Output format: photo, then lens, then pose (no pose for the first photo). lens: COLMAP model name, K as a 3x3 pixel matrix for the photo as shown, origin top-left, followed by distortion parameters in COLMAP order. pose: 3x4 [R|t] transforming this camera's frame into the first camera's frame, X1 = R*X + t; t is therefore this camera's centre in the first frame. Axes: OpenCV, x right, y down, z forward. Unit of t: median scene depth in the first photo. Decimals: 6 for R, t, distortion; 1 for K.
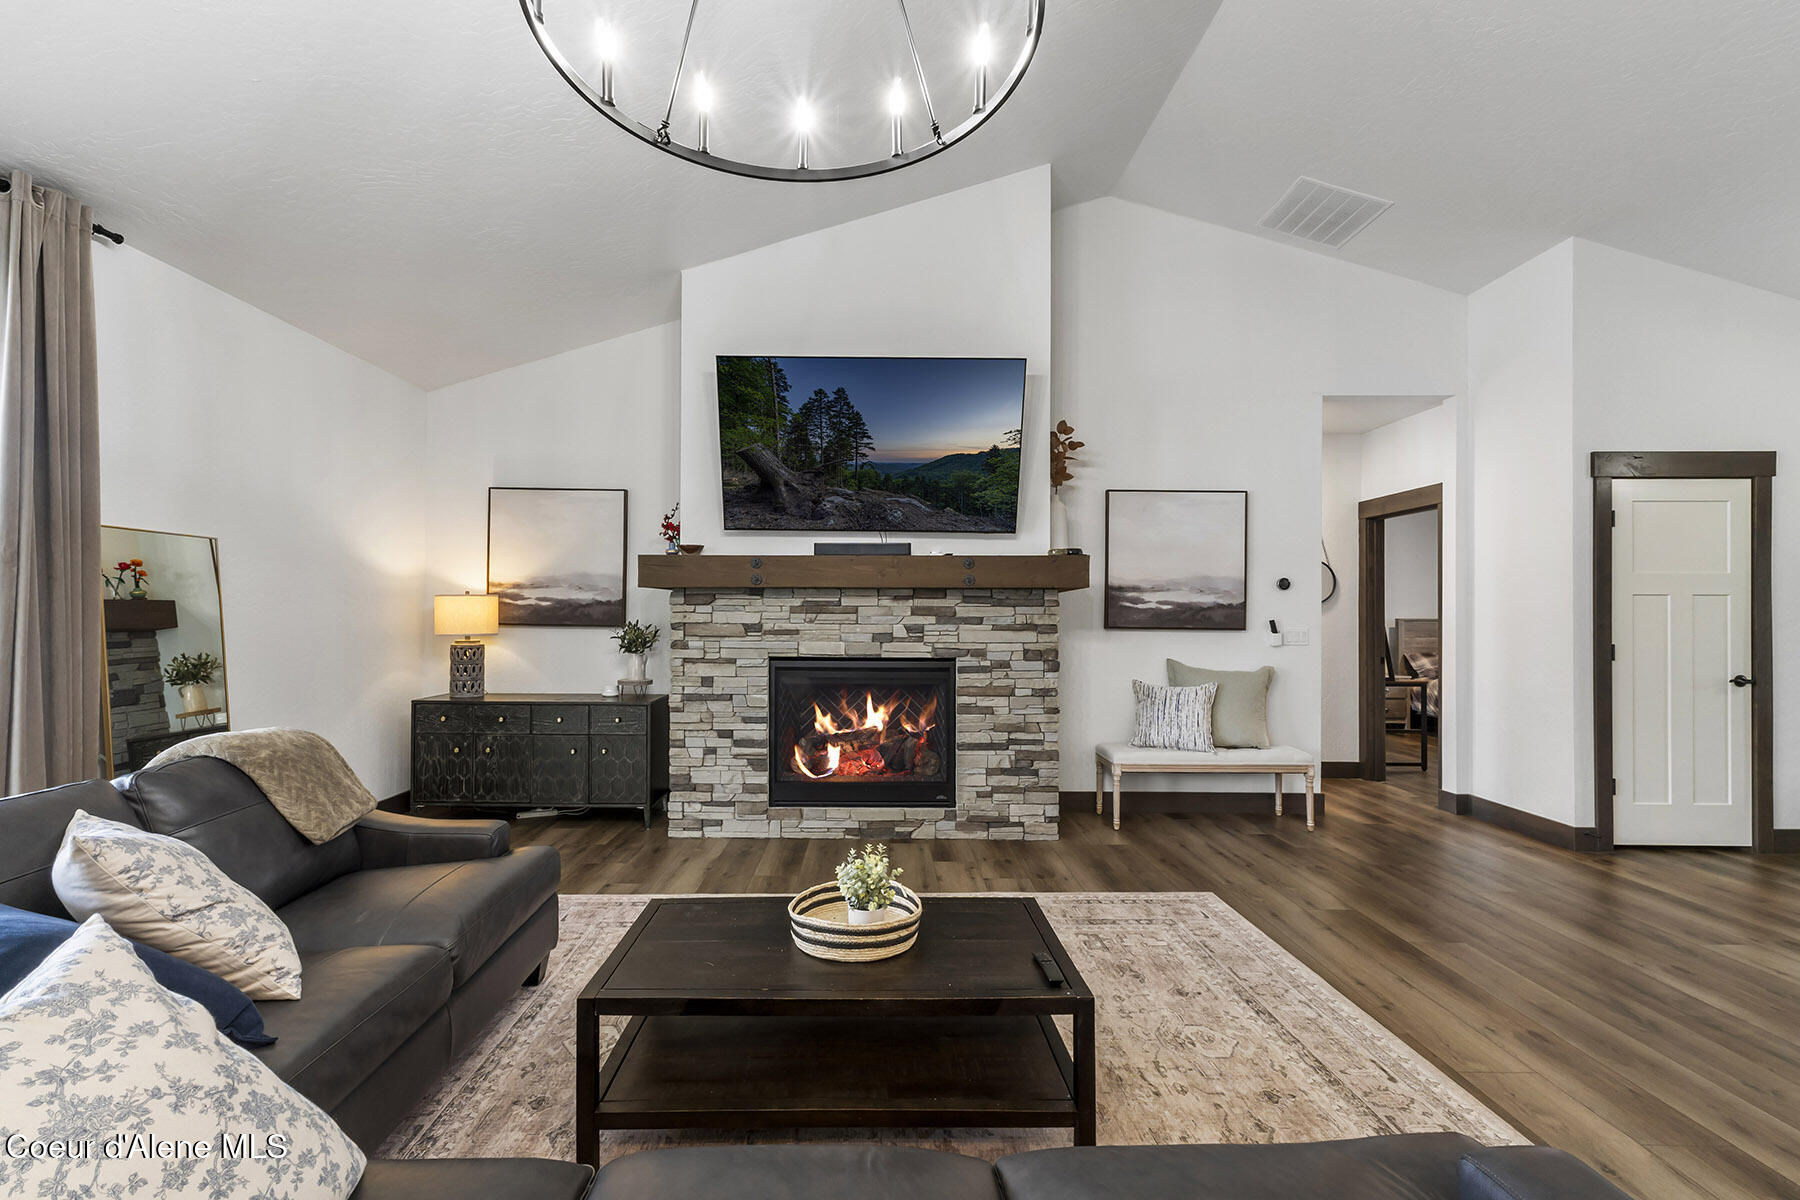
lens RADIAL K [[760.5, 0, 867.0], [0, 760.5, 609.4], [0, 0, 1]] dist [0.007814, -0.001173]
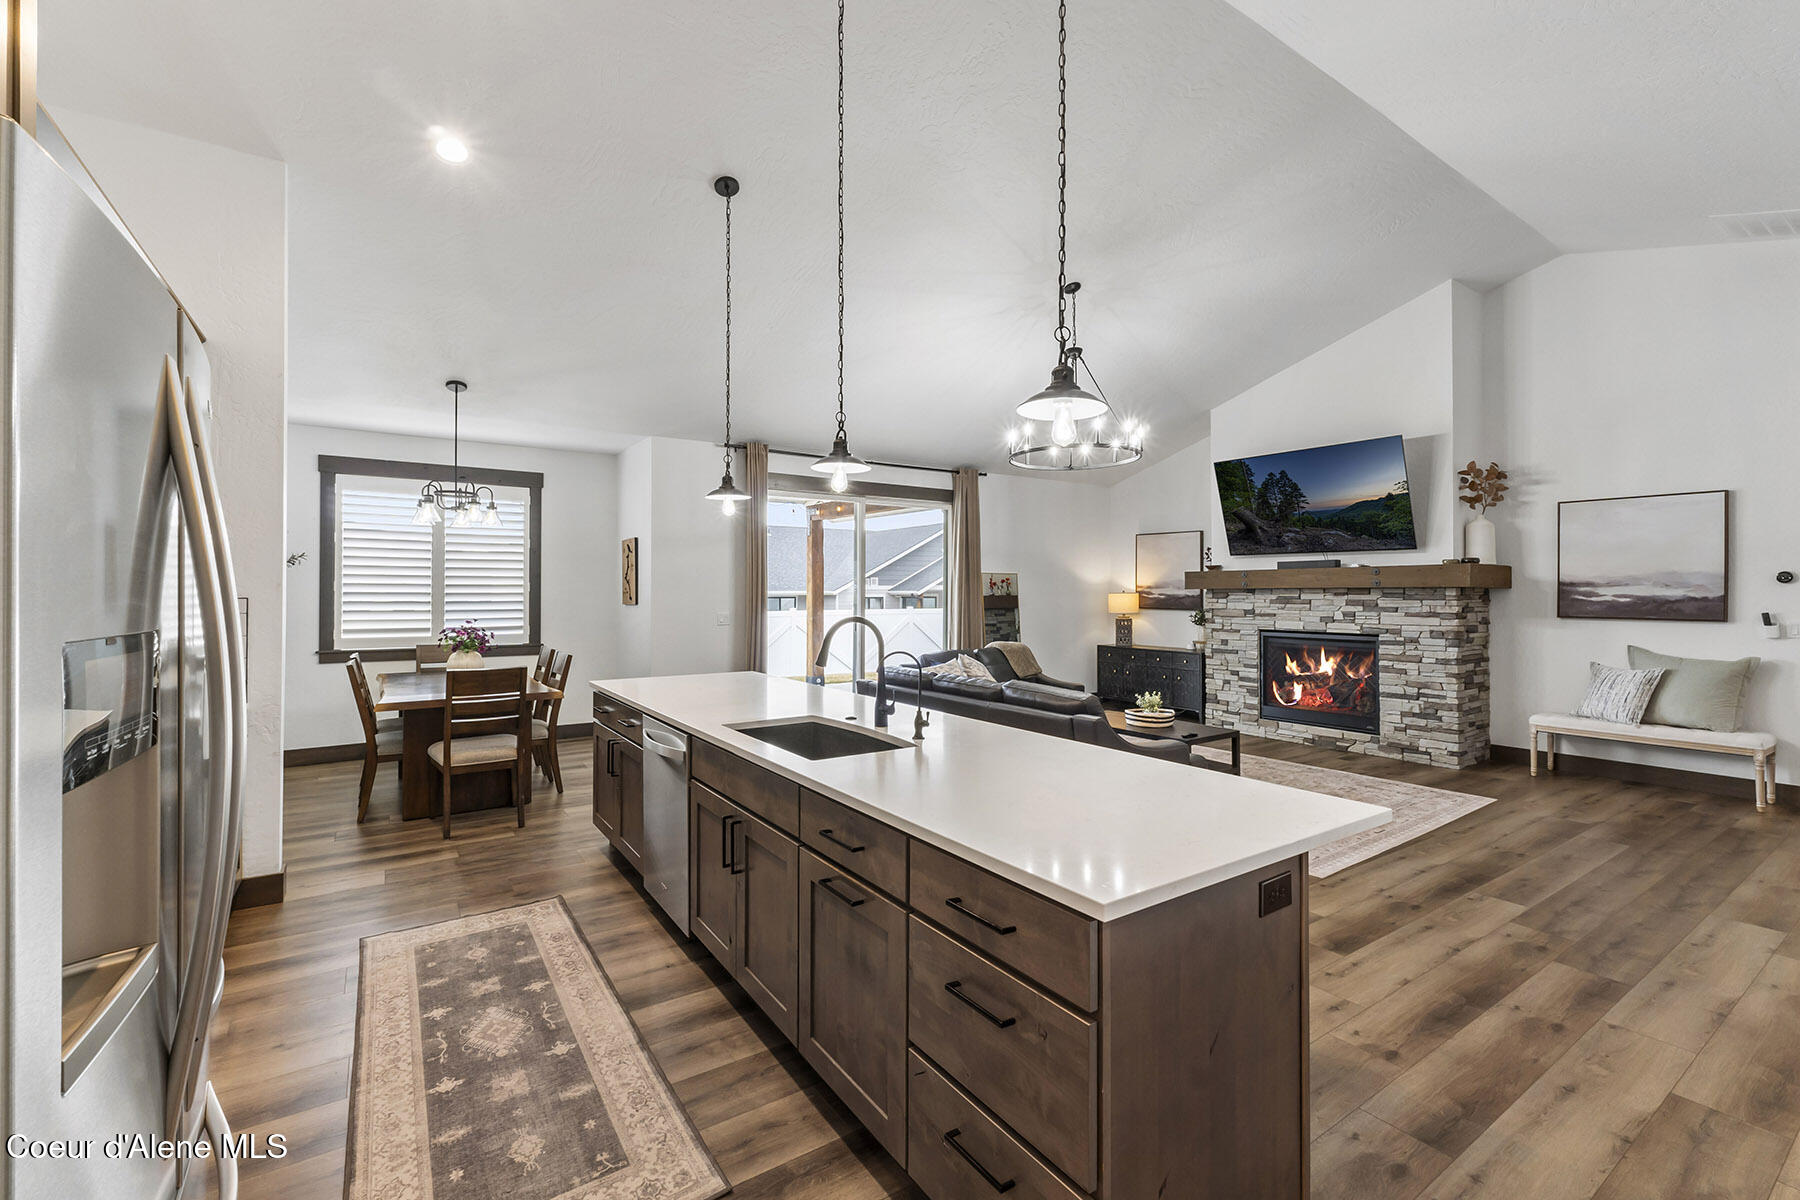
lens RADIAL K [[760.5, 0, 898.2], [0, 760.5, 571.1], [0, 0, 1]] dist [0.007814, -0.001173]
pose [[0.568845, -0.028612, -0.821947, 0.812112], [0.007054, 0.999528, -0.029911, -0.022050], [0.822414, 0.011217, 0.568778, -0.621477]]
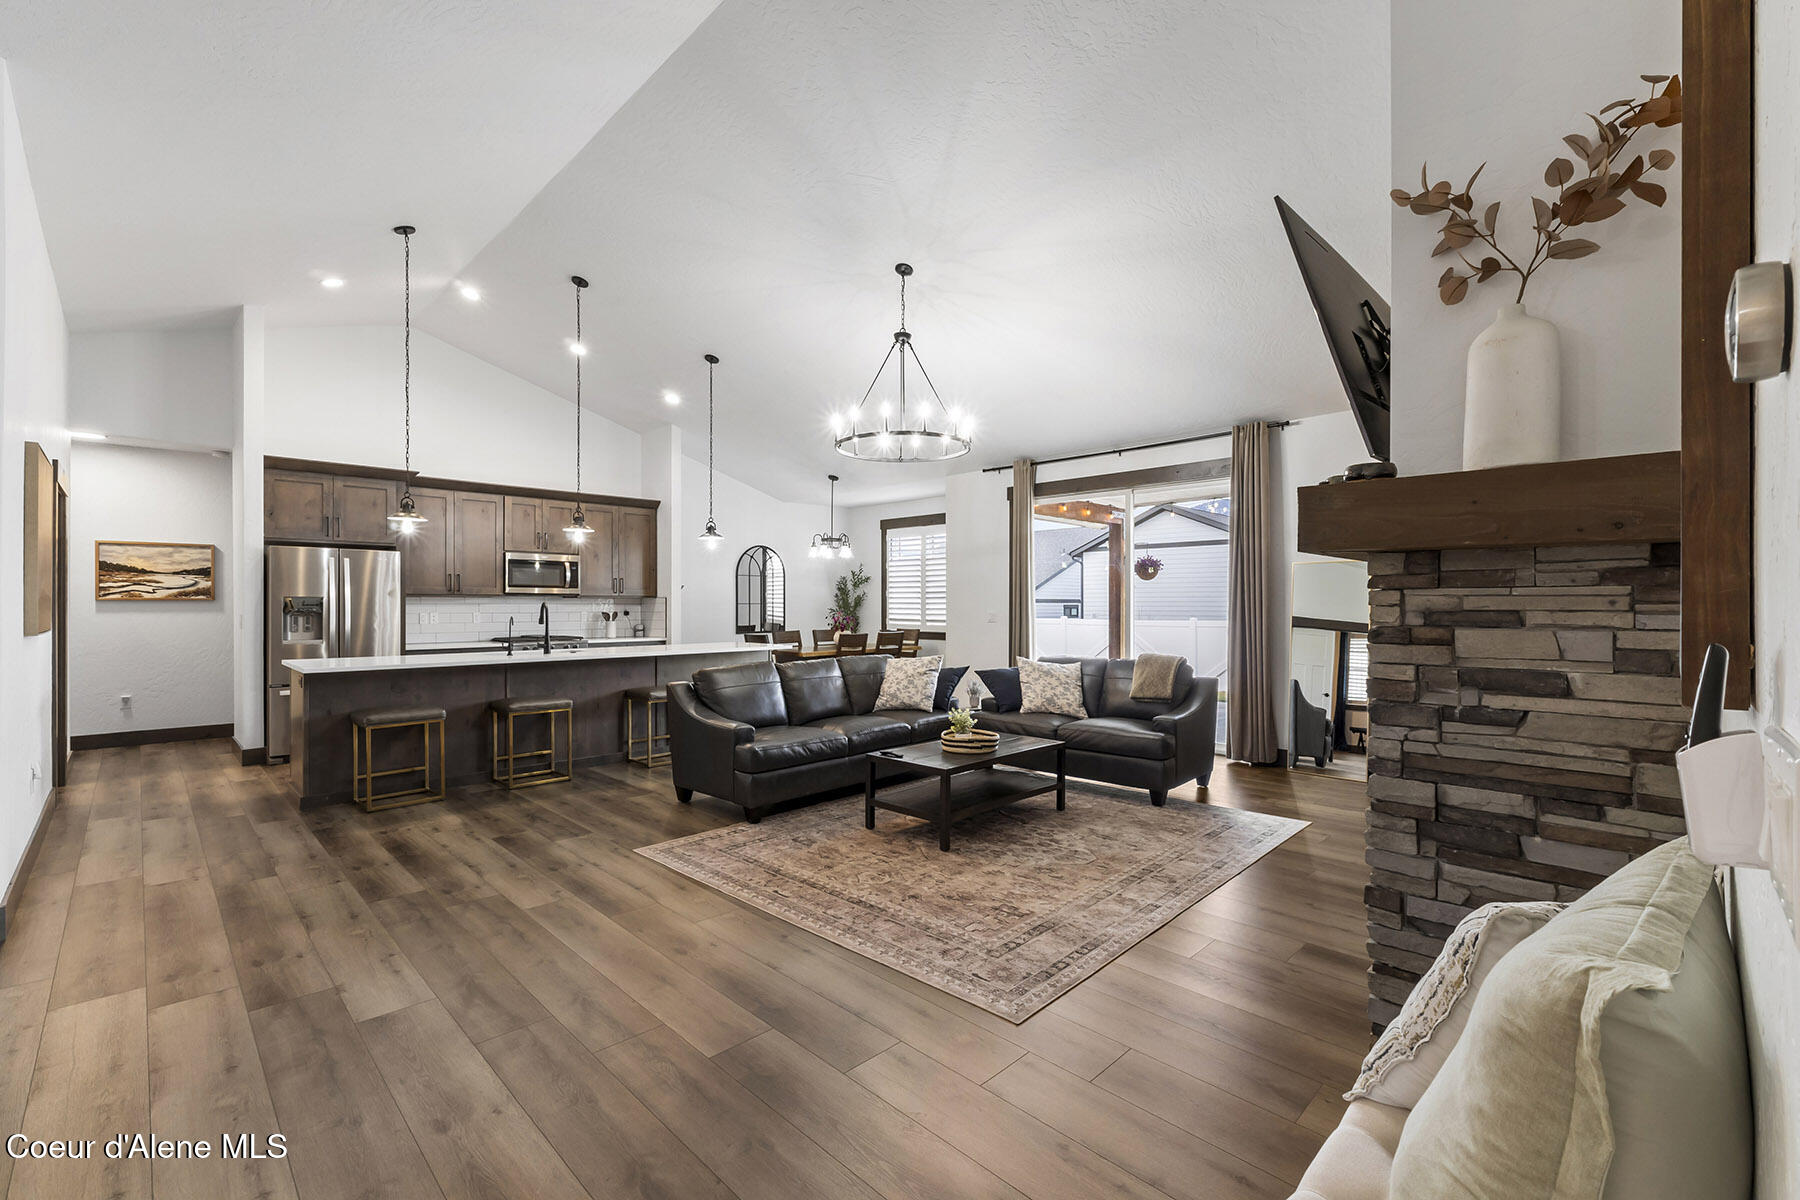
lens RADIAL K [[760.5, 0, 892.2], [0, 760.5, 603.4], [0, 0, 1]] dist [0.007814, -0.001173]
pose [[-0.701259, -0.007028, -0.712872, 0.805737], [-0.001285, 0.999962, -0.008594, 0.010779], [0.712905, -0.005111, -0.701242, 1.116019]]
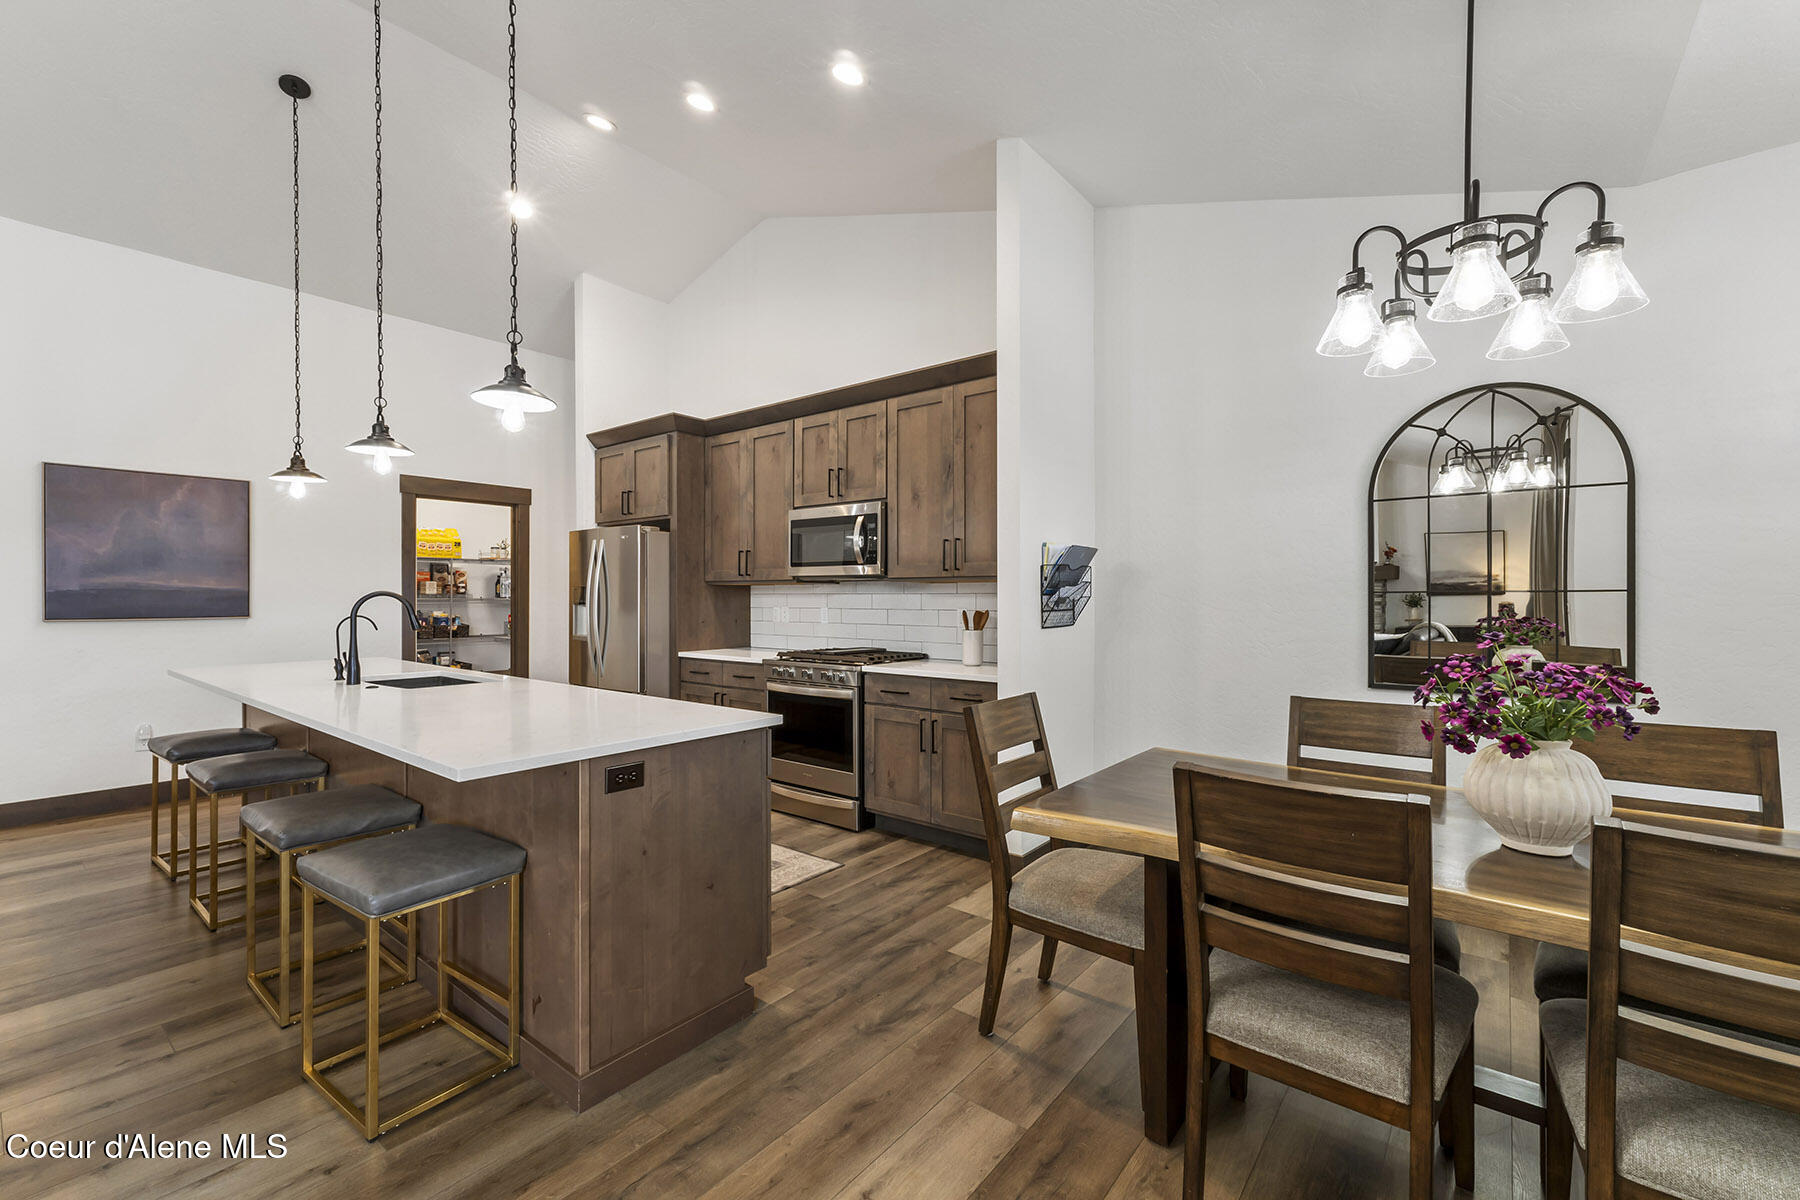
lens RADIAL K [[760.5, 0, 889.8], [0, 760.5, 598.0], [0, 0, 1]] dist [0.007814, -0.001173]
pose [[-0.783294, -0.008111, 0.621599, -0.623570], [-0.007225, 0.999966, 0.003944, -0.001770], [-0.621610, -0.001402, -0.783326, -0.001399]]
